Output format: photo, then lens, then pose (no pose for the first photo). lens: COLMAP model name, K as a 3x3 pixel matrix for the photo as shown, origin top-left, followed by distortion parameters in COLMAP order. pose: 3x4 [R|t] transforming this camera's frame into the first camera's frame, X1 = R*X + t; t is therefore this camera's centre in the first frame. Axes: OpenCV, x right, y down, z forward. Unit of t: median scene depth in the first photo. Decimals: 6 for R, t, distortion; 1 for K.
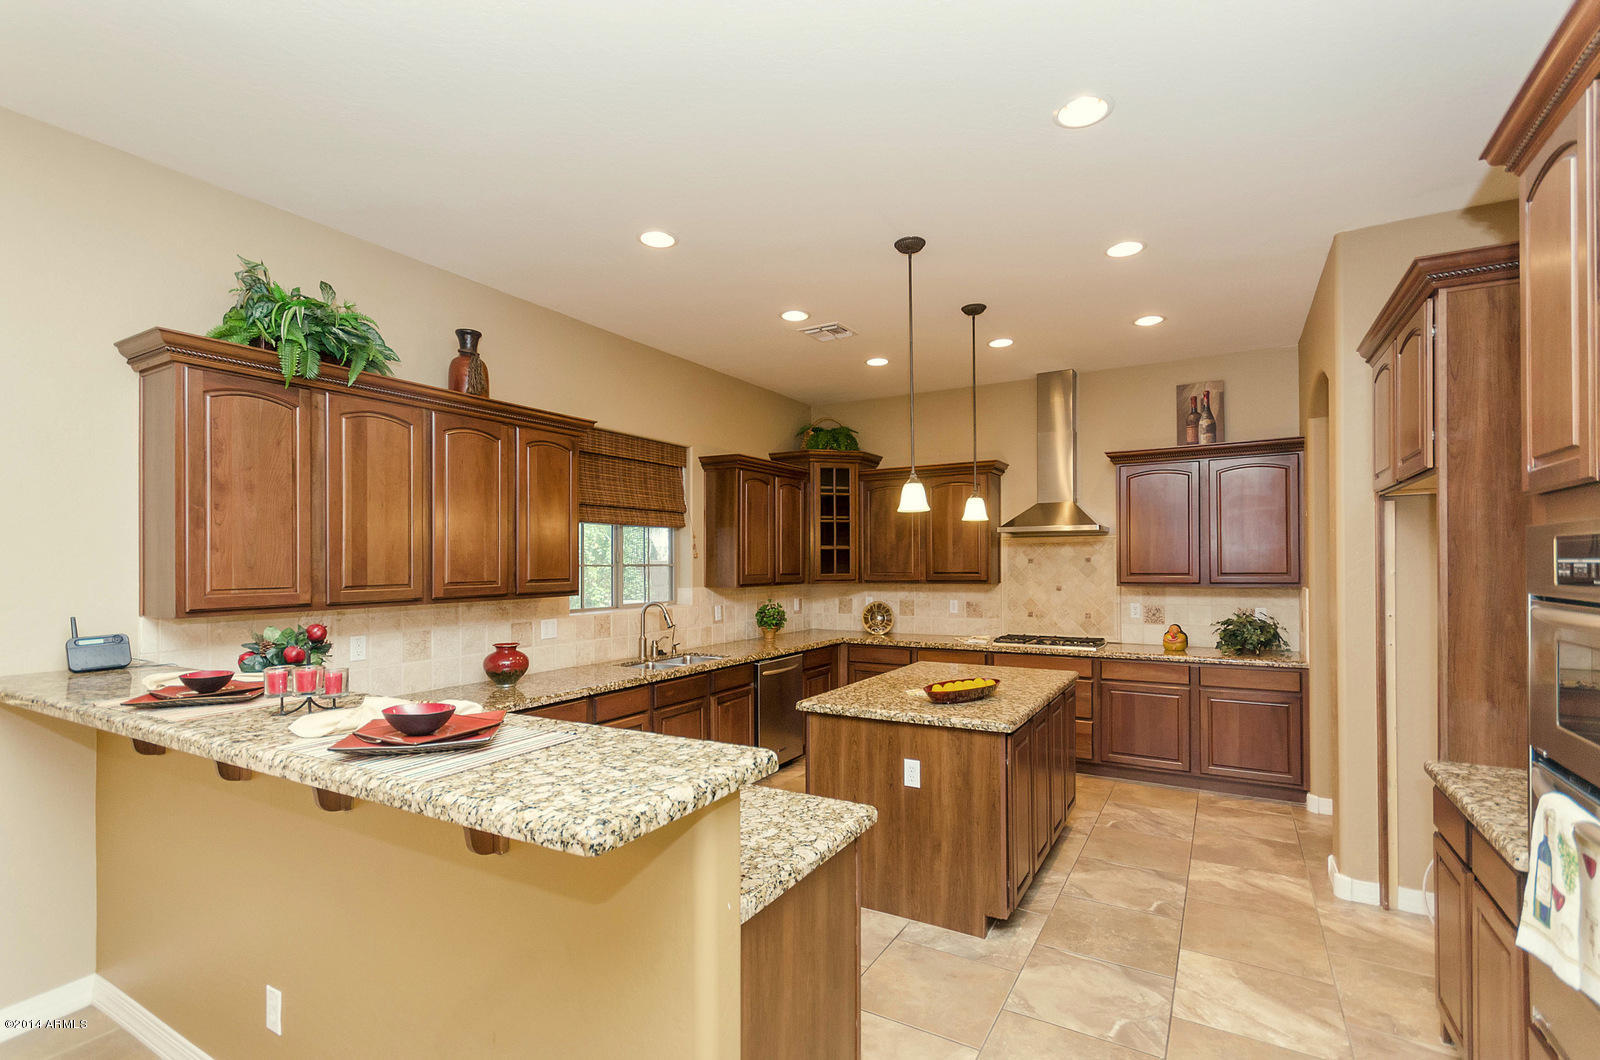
lens RADIAL K [[735.7, 0, 806.5], [0, 735.7, 564.0], [0, 0, 1]] dist [-0.021019, -0.000138]
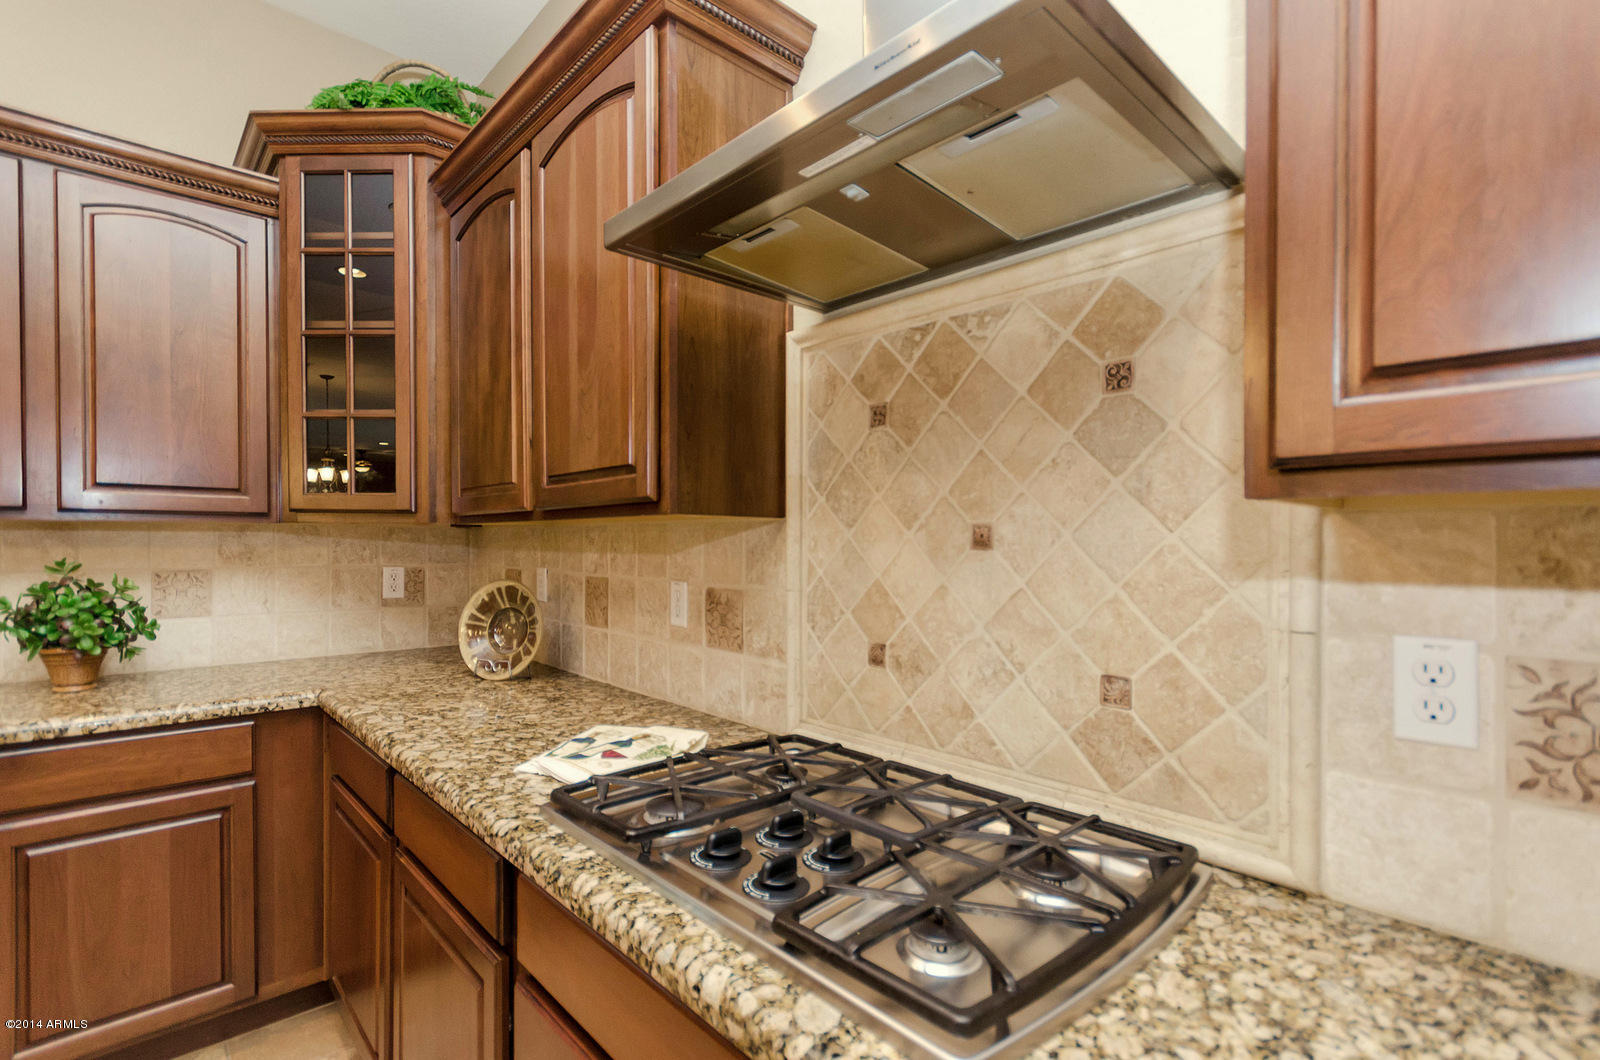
lens RADIAL K [[752.7, 0, 803.7], [0, 752.7, 556.5], [0, 0, 1]] dist [0.001626, 0.000556]
pose [[0.953099, 0.018563, -0.302089, 0.394074], [-0.012931, 0.999703, 0.020633, 0.038100], [0.302382, -0.015759, 0.953057, 0.863558]]
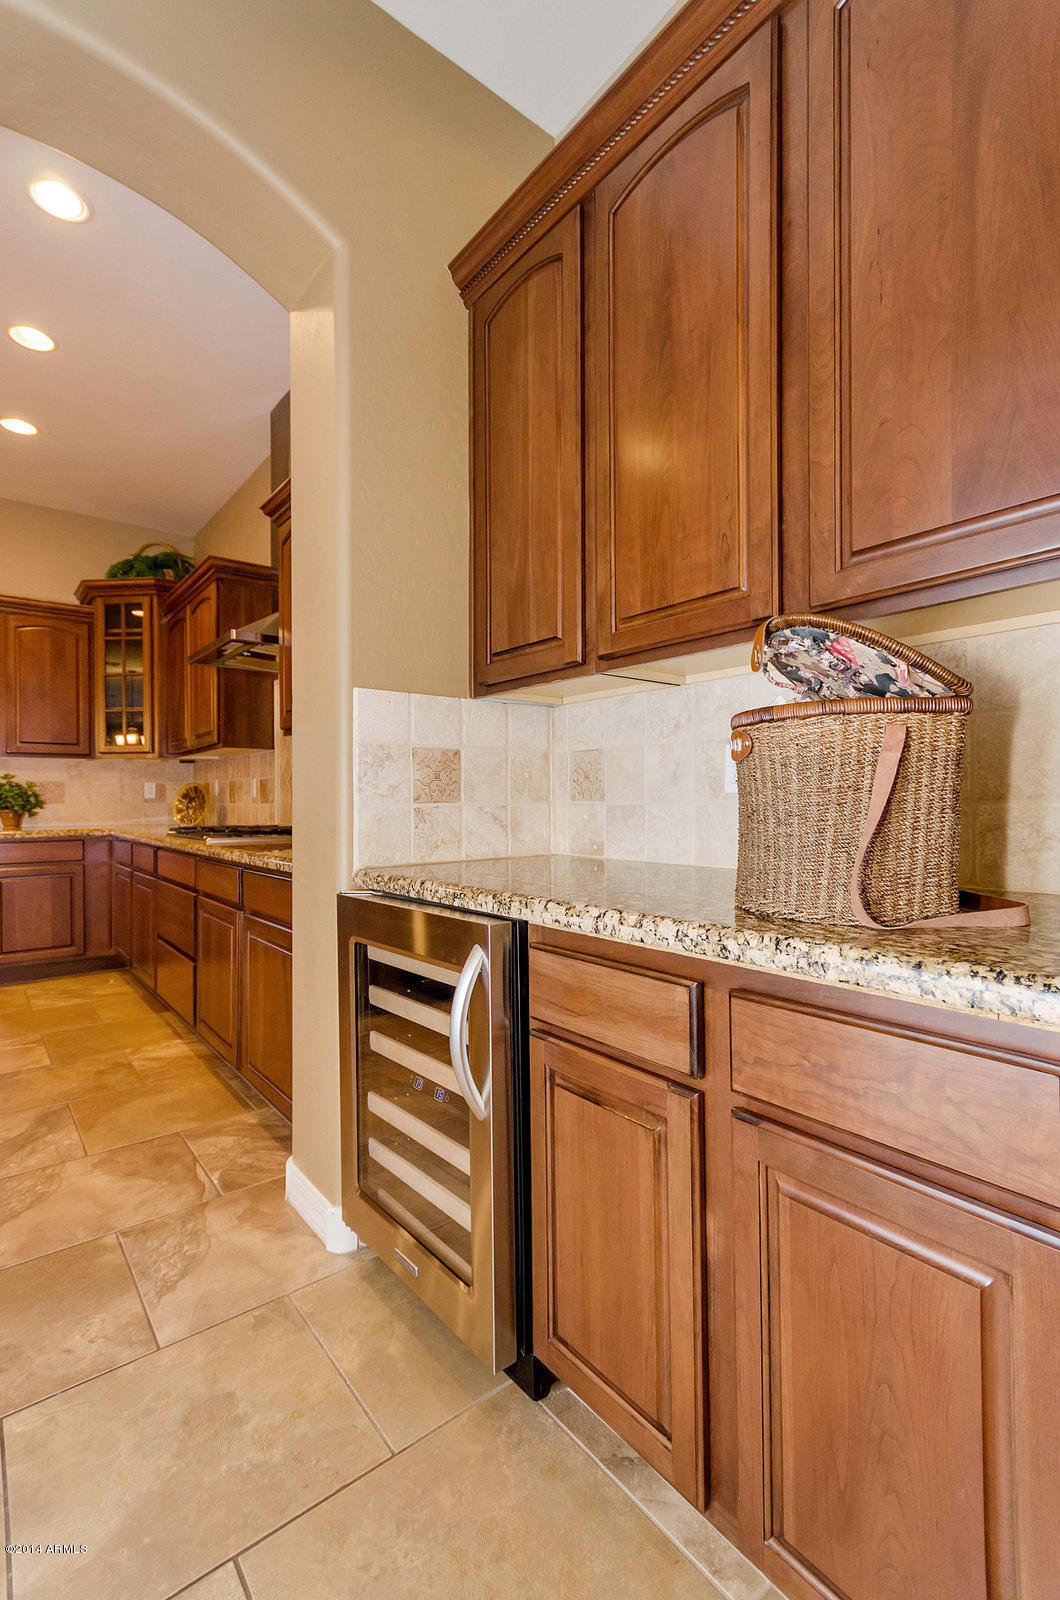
lens RADIAL K [[734.9, 0, 560.2], [0, 734.9, 801.7], [0, 0, 1]] dist [0.000692, 0.000211]
pose [[0.936004, 0.000225, -0.351990, 0.843941], [0.002029, 0.999980, 0.006035, 0.079548], [0.351984, -0.006363, 0.935984, 0.529830]]
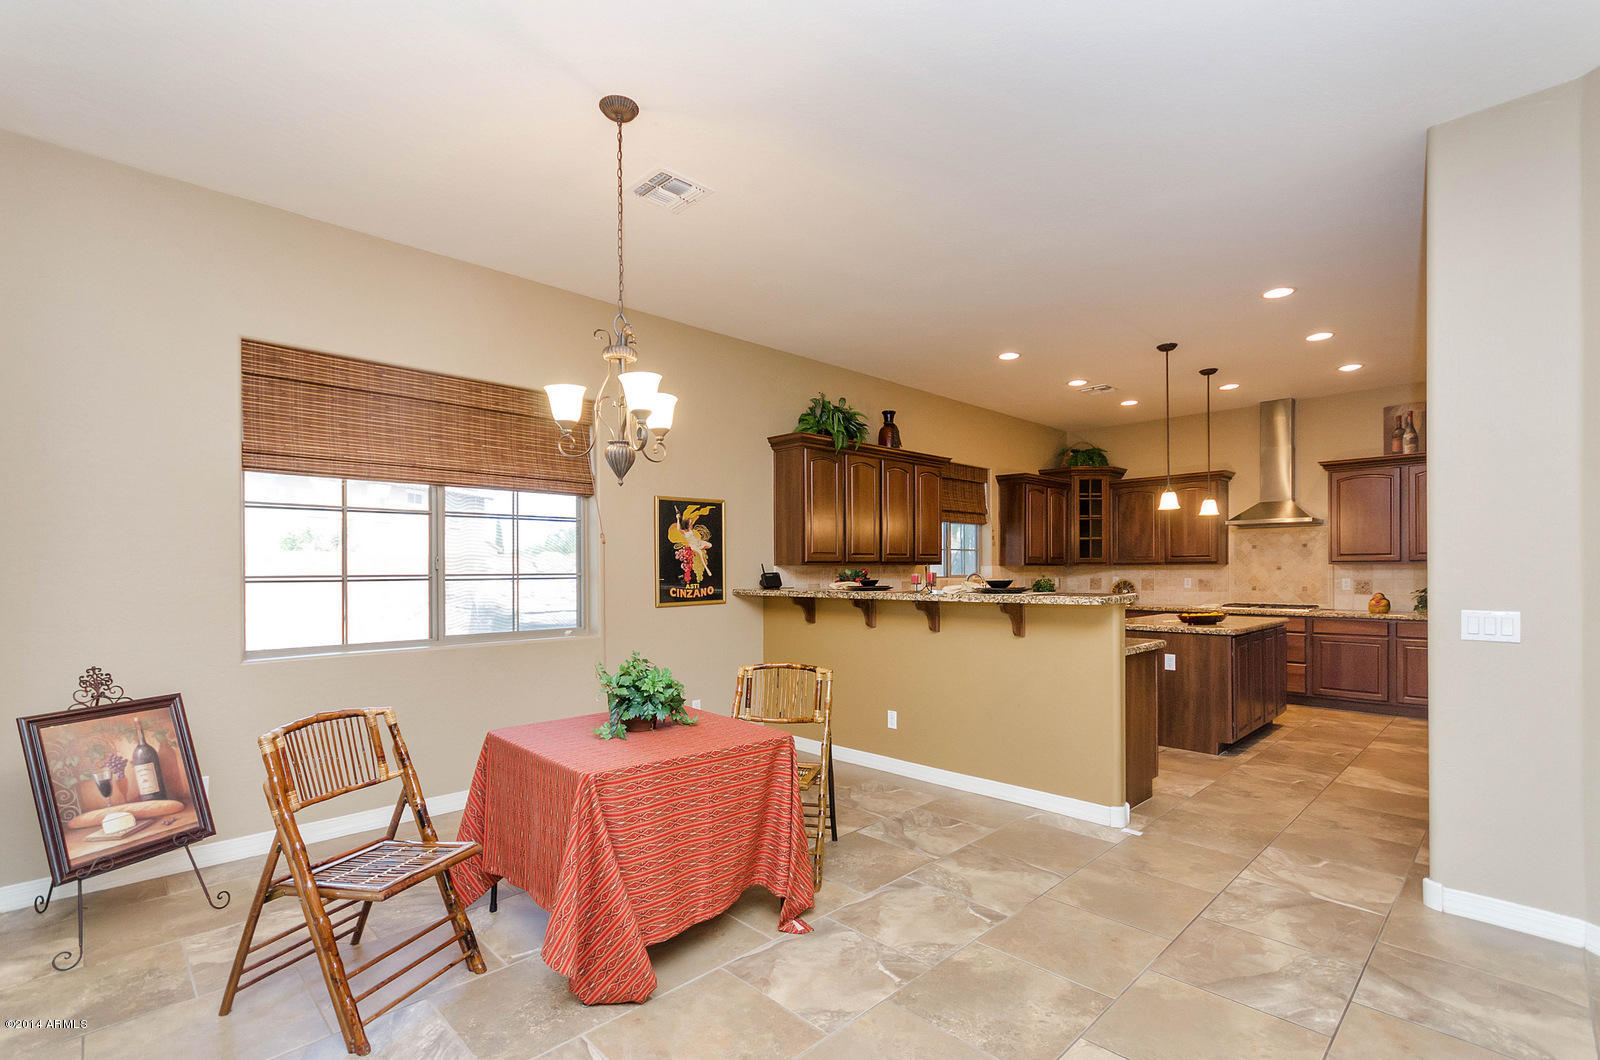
lens RADIAL K [[734.3, 0, 798.1], [0, 734.3, 570.2], [0, 0, 1]] dist [0.000421, 0.000016]
pose [[0.963364, 0.002192, -0.268187, -0.135823], [-0.001887, 0.999997, 0.001392, 0.040999], [0.268189, -0.000835, 0.963366, -0.514973]]
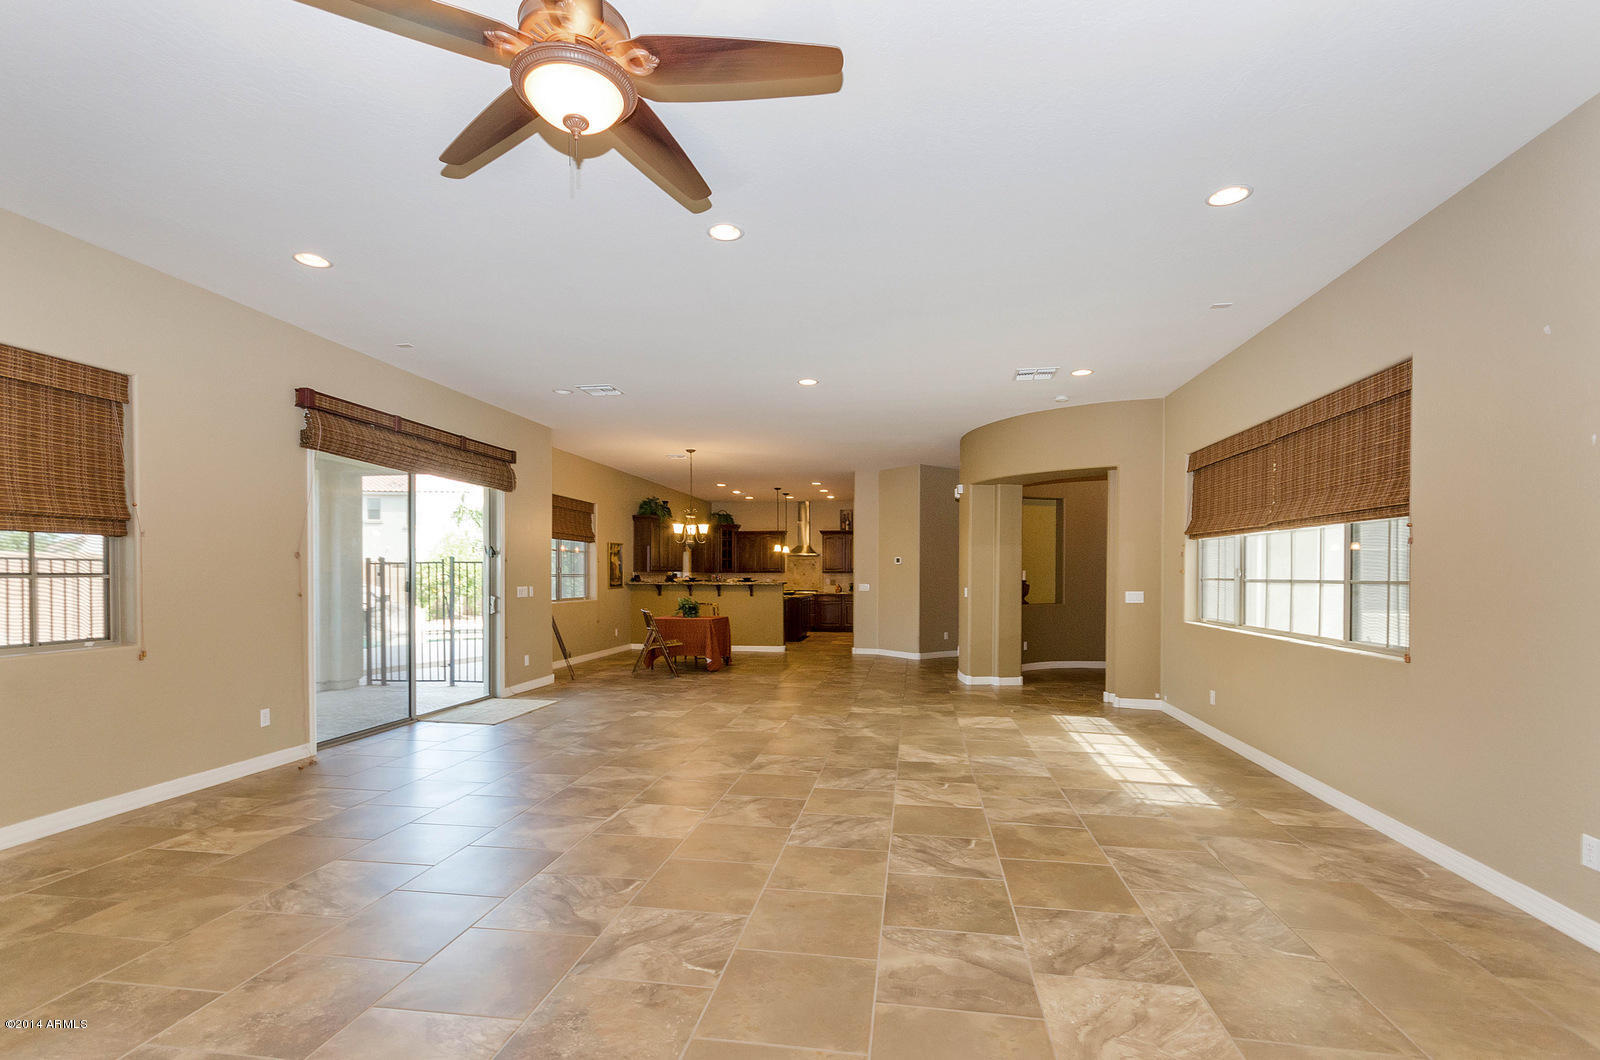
lens RADIAL K [[735.7, 0, 806.5], [0, 735.7, 564.0], [0, 0, 1]] dist [-0.021019, -0.000138]
pose [[0.932465, 0.014659, 0.360964, -0.787176], [-0.008652, 0.999796, -0.018252, 0.050277], [-0.361158, 0.013896, 0.932401, -1.940405]]
